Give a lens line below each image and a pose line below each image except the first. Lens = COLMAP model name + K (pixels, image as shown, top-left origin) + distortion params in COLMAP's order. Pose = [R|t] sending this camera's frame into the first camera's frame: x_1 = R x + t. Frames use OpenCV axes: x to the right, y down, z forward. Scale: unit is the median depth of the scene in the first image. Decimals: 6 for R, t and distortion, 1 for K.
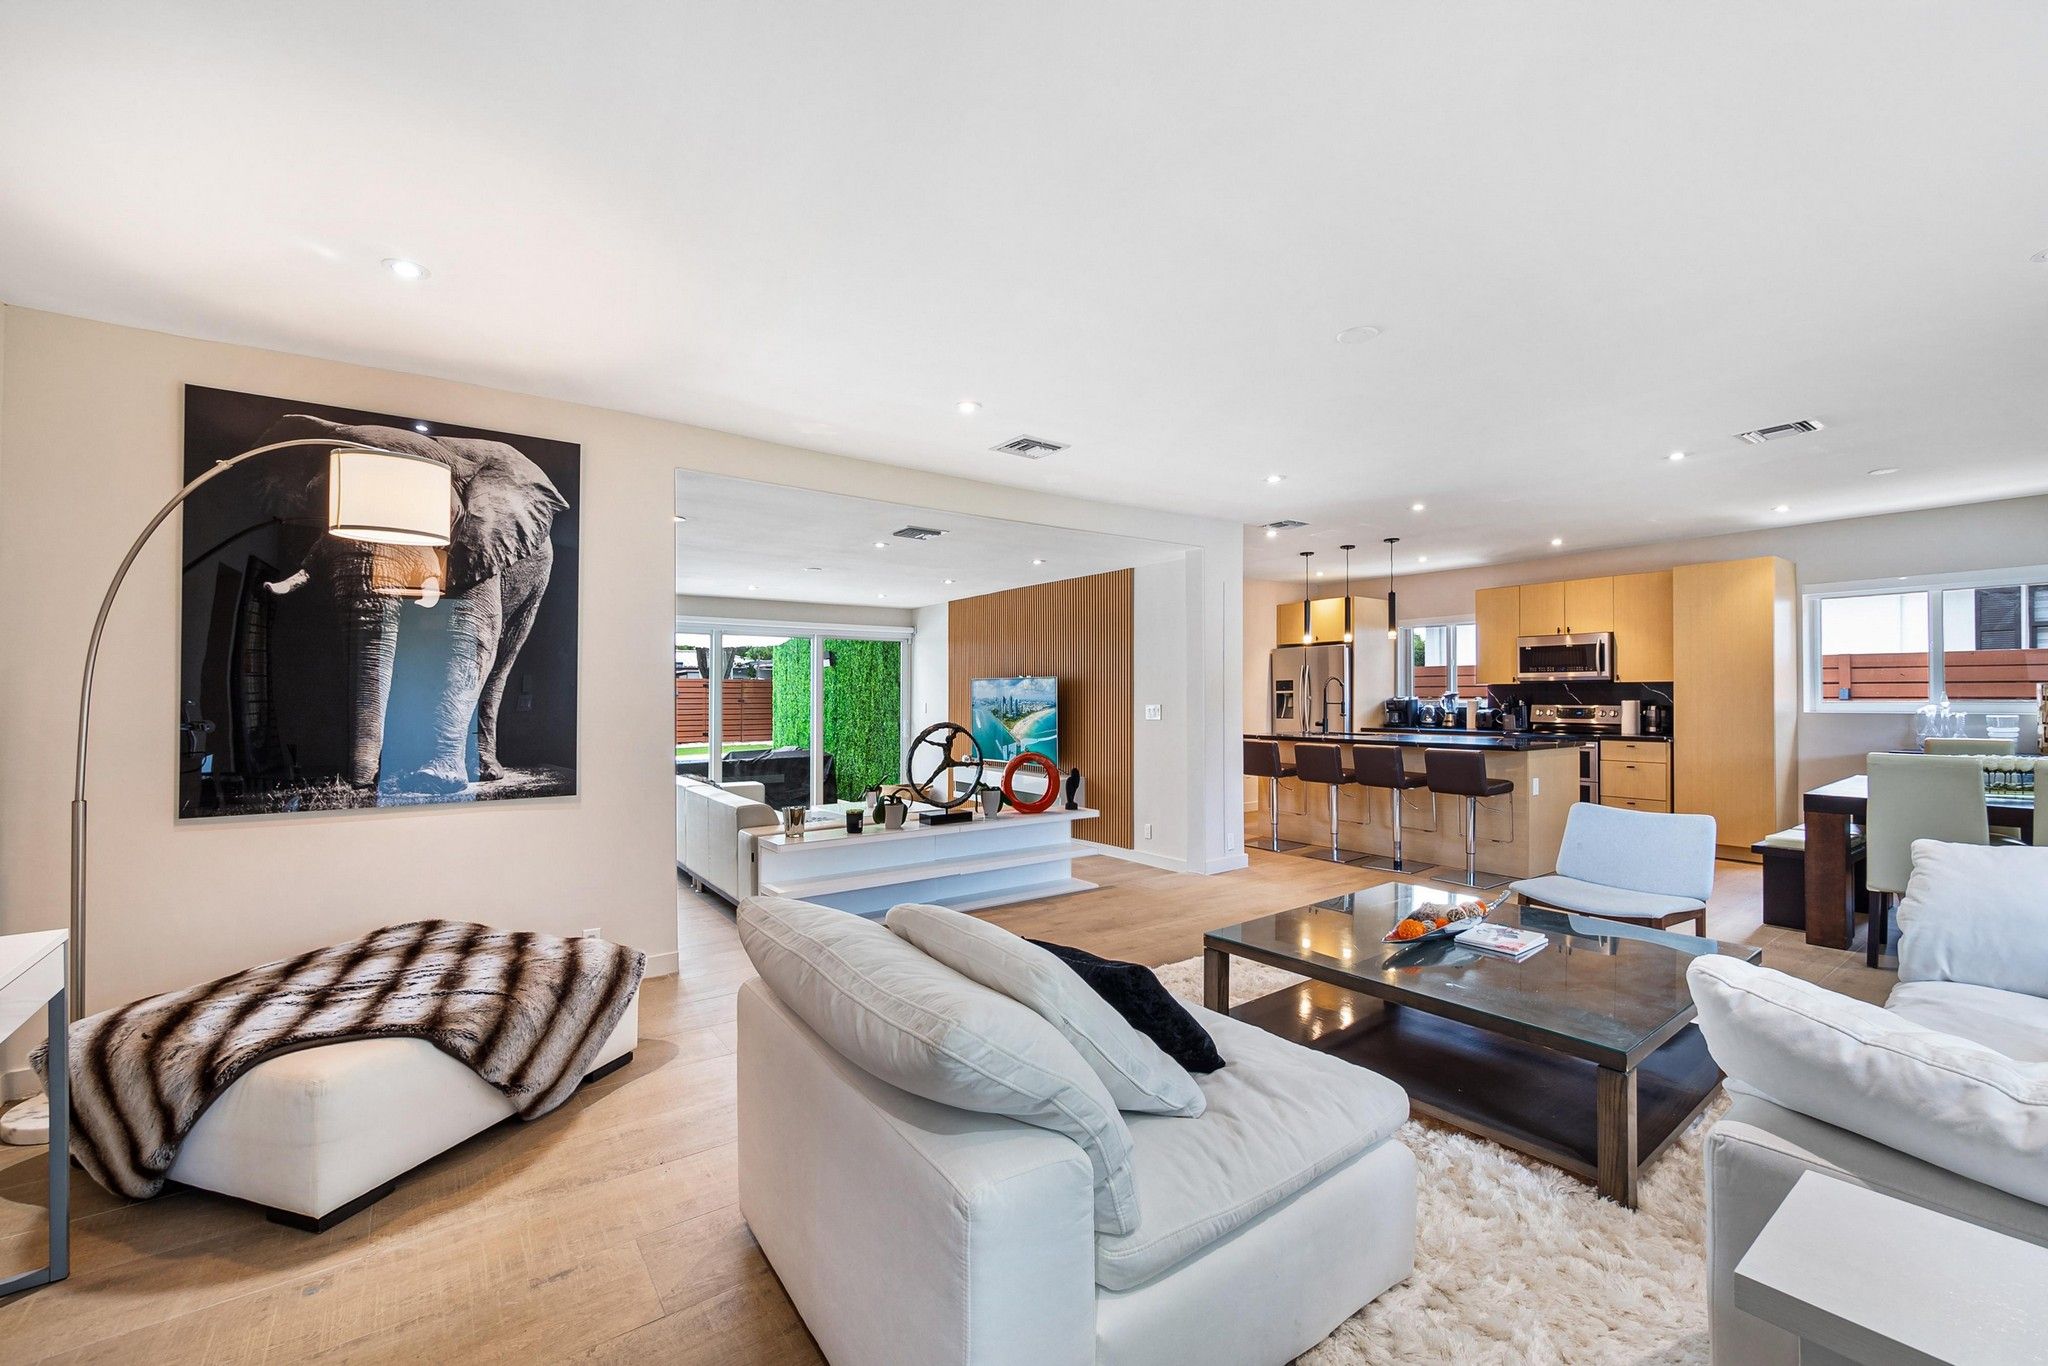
lens RADIAL K [[840.0, 0, 1053.6], [0, 840.0, 683.0], [0, 0, 1]] dist [-0.001822, -0.000446]
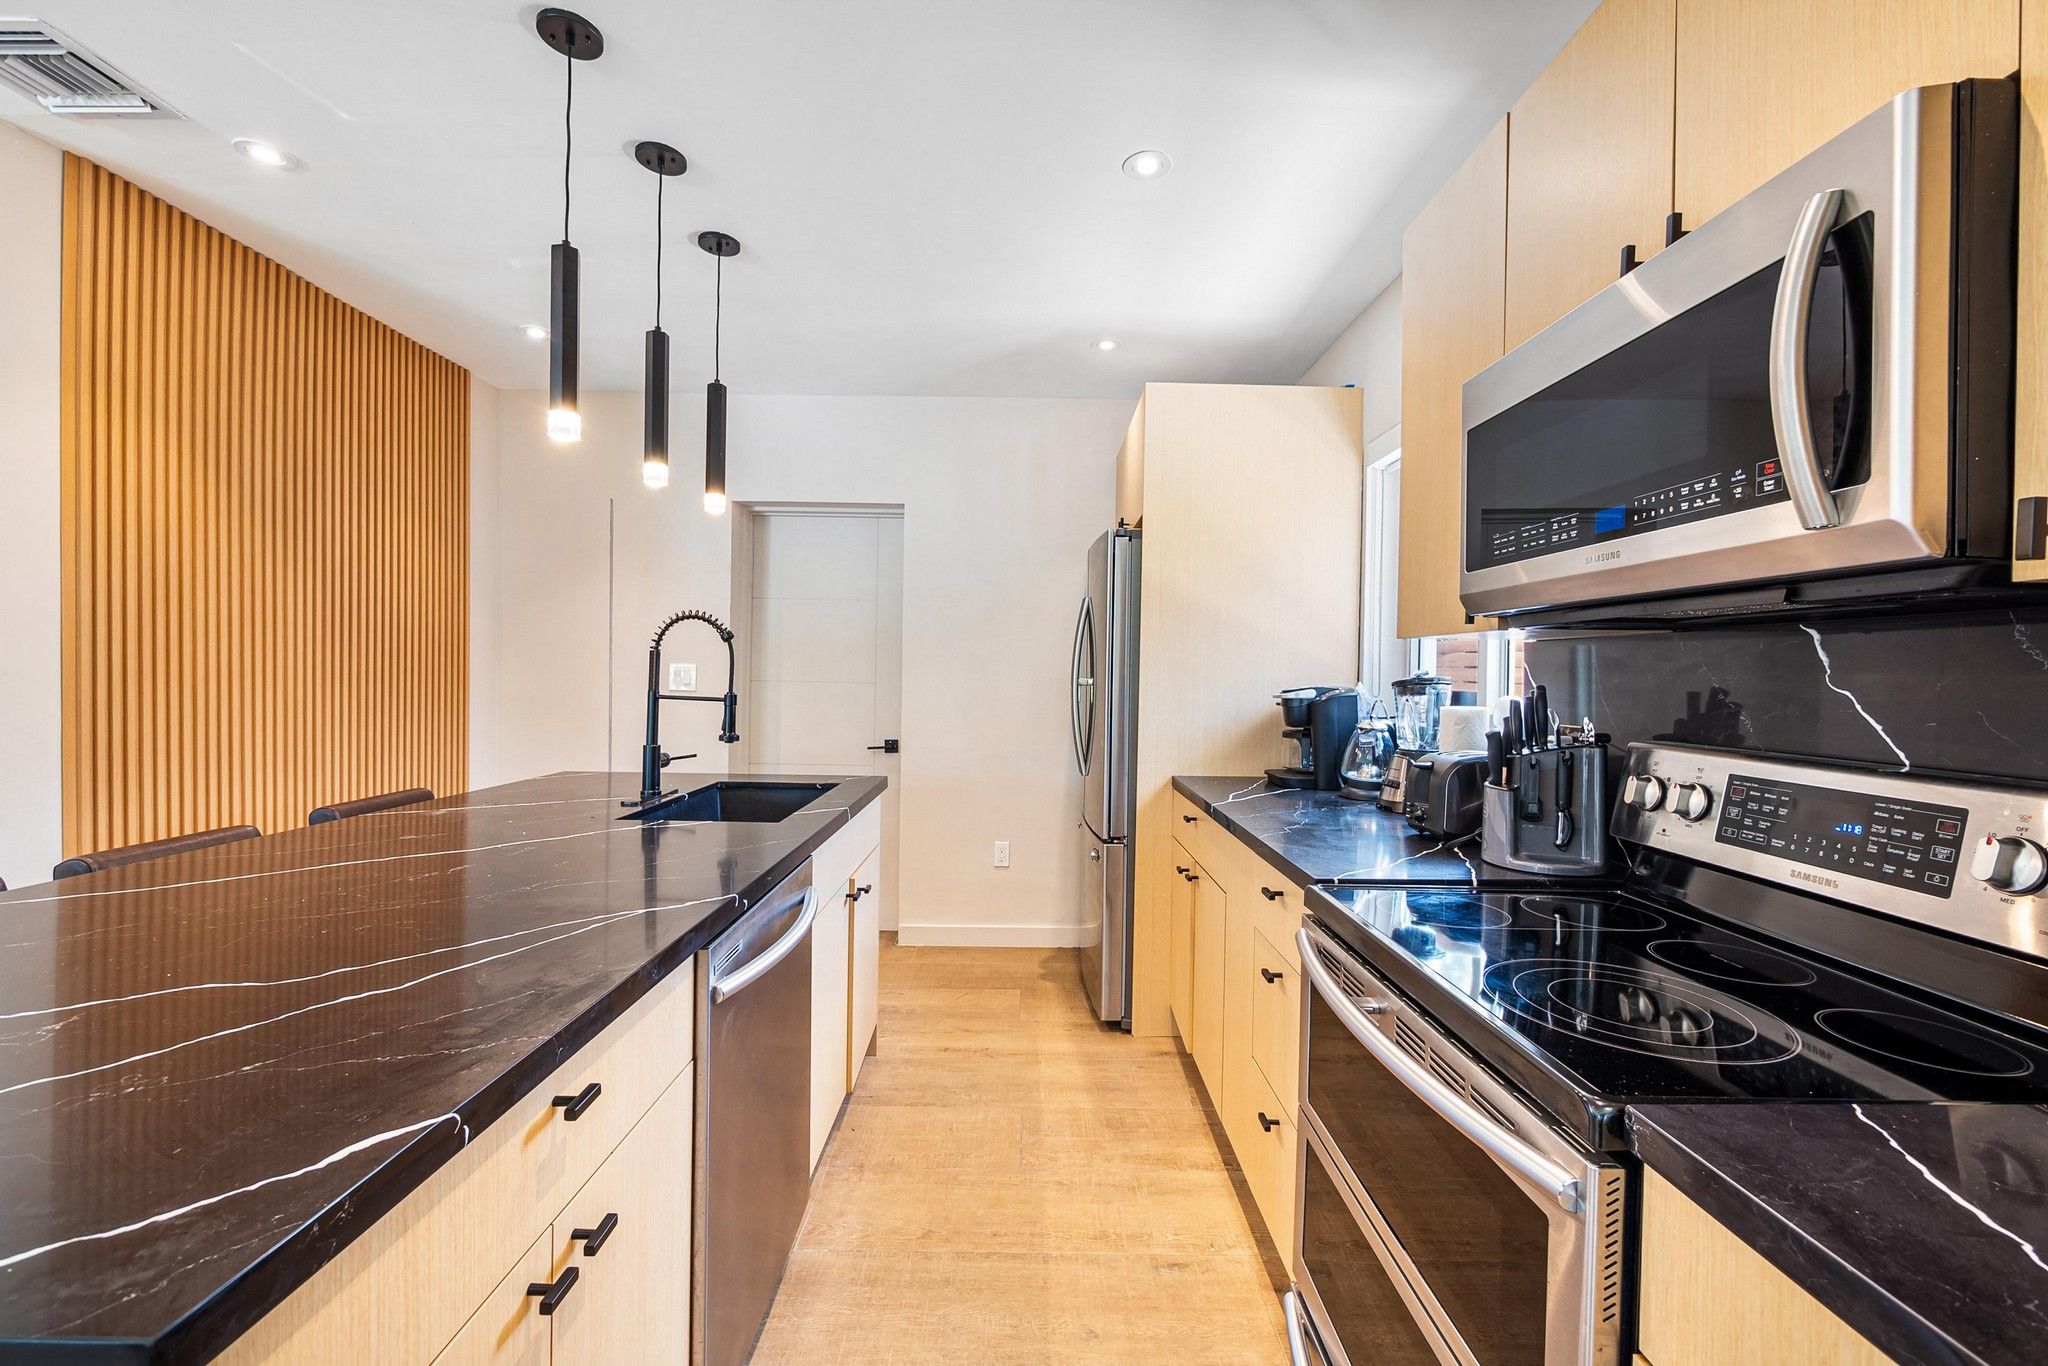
lens RADIAL K [[840.0, 0, 1053.6], [0, 840.0, 683.0], [0, 0, 1]] dist [-0.001822, -0.000446]
pose [[0.799915, 0.022655, -0.599685, 0.628668], [-0.007303, 0.999581, 0.028021, 0.008831], [0.600068, -0.018035, 0.799745, 0.842060]]
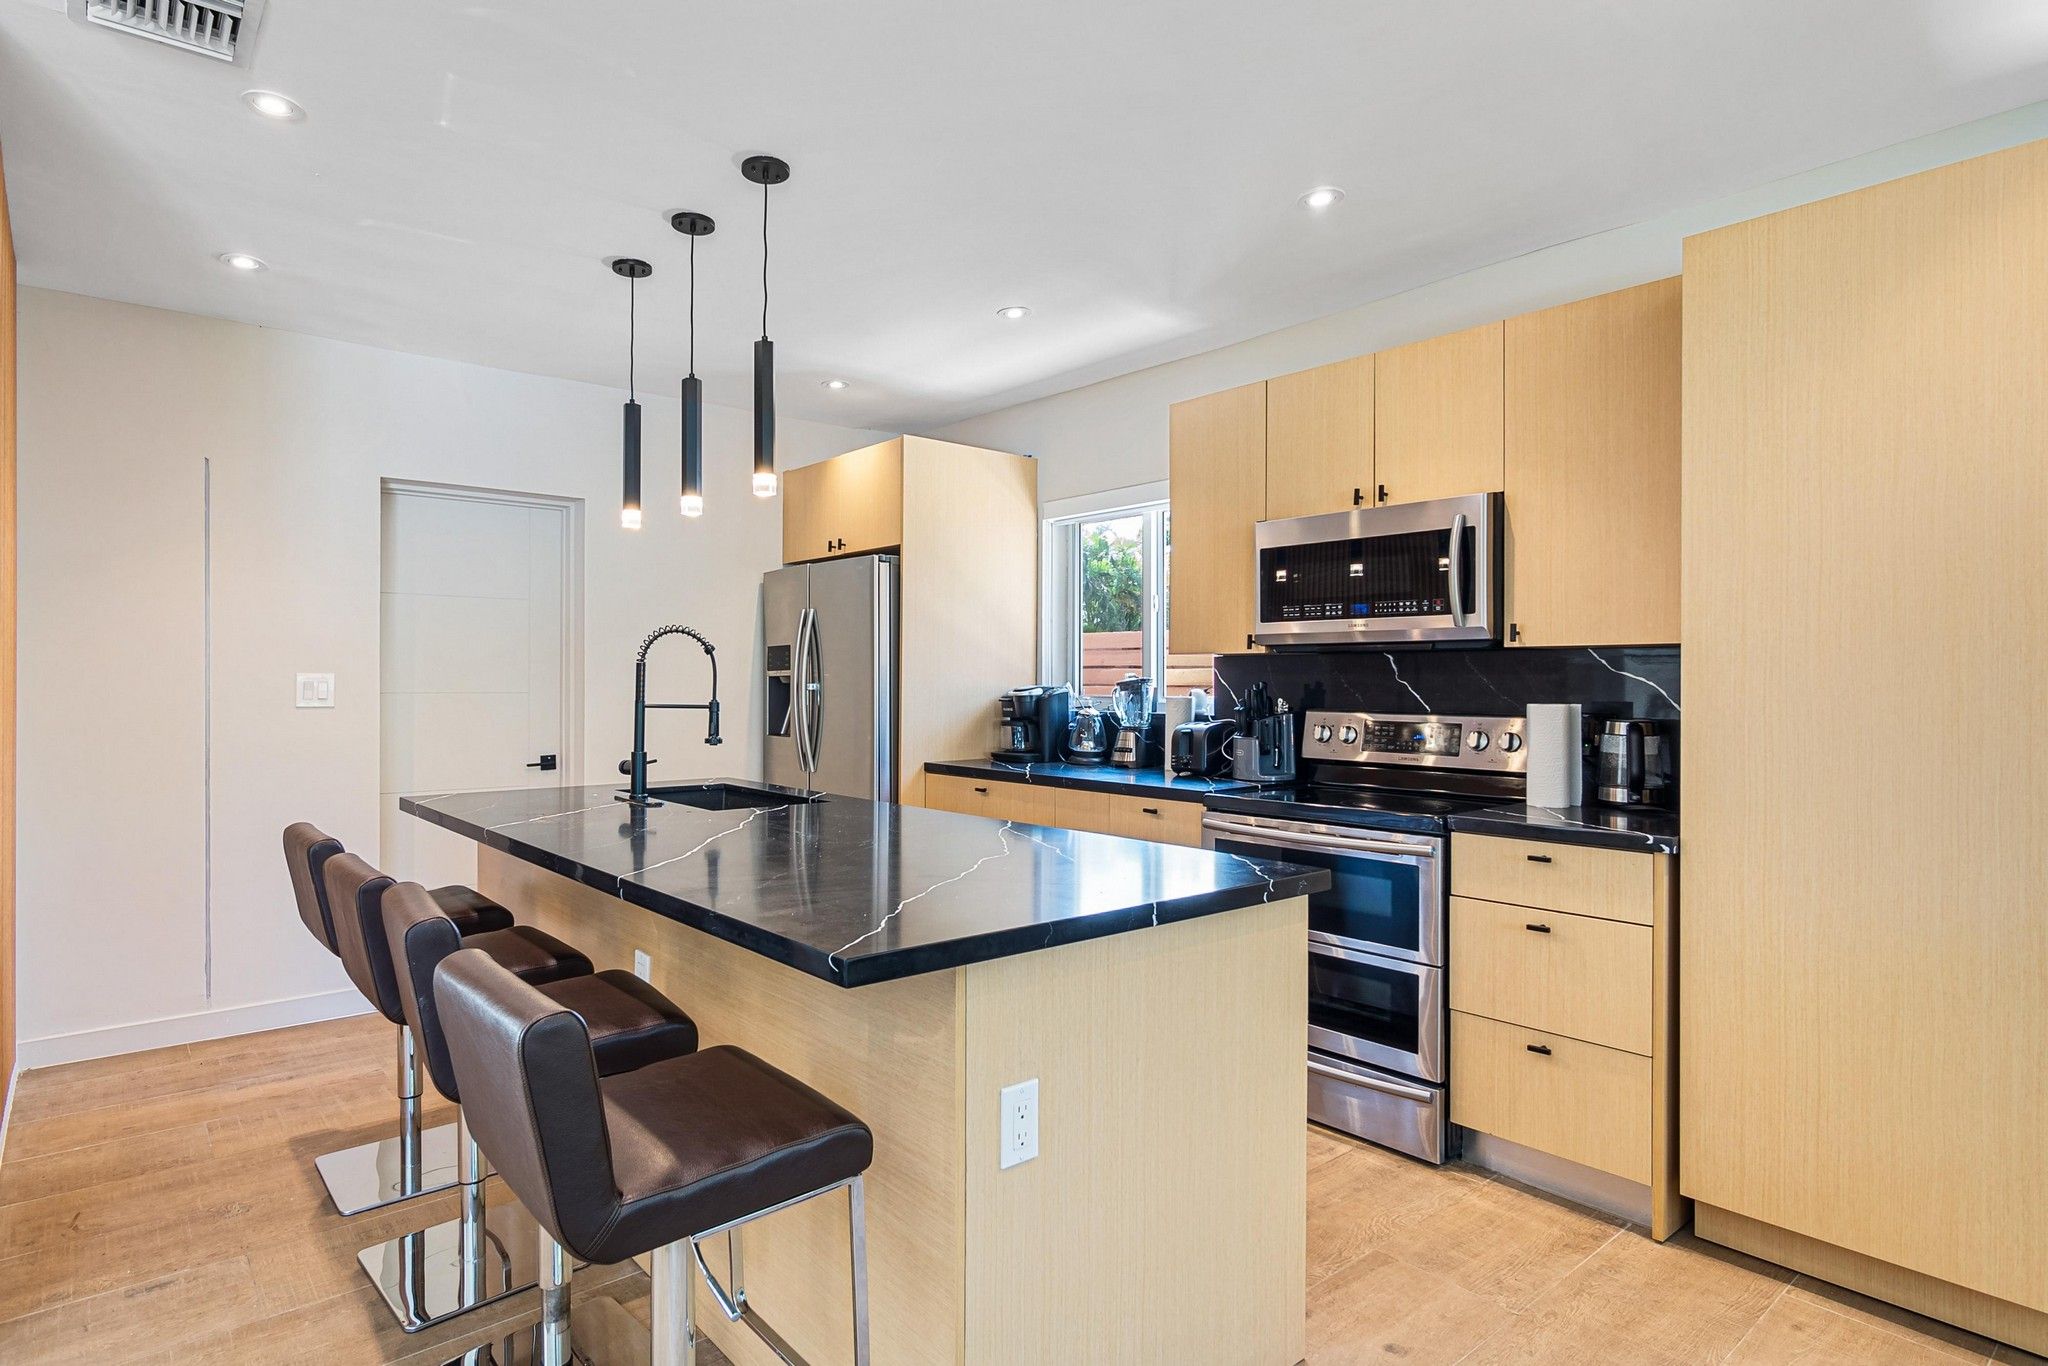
lens RADIAL K [[963.8, 0, 1024.0], [0, 963.8, 683.0], [0, 0, 1]] dist [0.002123, 0.000194]
pose [[0.999766, 0.004773, 0.021102, 0.469914], [-0.005218, 0.999764, 0.021093, 0.005804], [-0.020996, -0.021198, 0.999555, 0.625954]]
